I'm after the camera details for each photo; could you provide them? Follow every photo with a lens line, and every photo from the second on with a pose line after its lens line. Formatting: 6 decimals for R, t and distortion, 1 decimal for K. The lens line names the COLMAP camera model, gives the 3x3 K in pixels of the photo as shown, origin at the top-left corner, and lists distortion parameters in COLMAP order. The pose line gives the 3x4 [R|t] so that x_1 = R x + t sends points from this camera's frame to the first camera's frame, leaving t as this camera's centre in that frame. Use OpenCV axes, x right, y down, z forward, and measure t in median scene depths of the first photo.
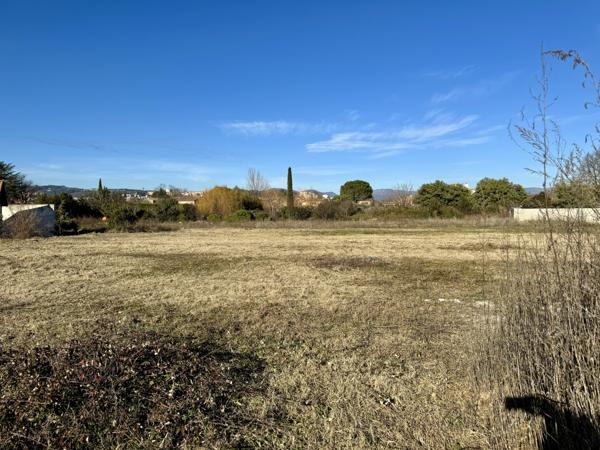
lens RADIAL K [[424.0, 0, 296.6], [0, 424.0, 224.8], [0, 0, 1]] dist [0.065345, -0.086140]
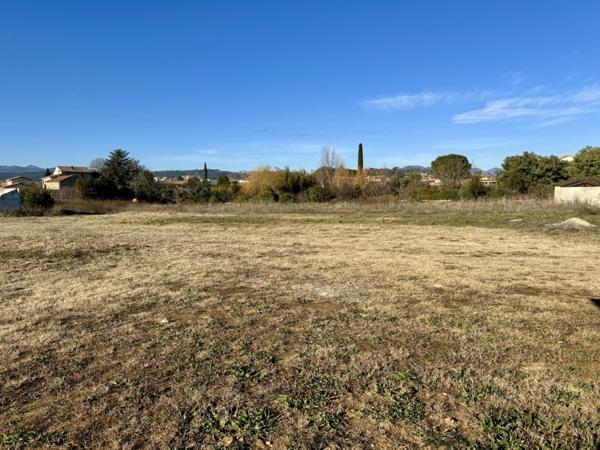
lens RADIAL K [[424.0, 0, 292.6], [0, 424.0, 232.8], [0, 0, 1]] dist [0.065345, -0.086140]
pose [[0.941177, 0.027066, -0.336829, 0.196080], [-0.004374, 0.997679, 0.067946, -0.004437], [0.337887, -0.062476, 0.939111, 0.078745]]
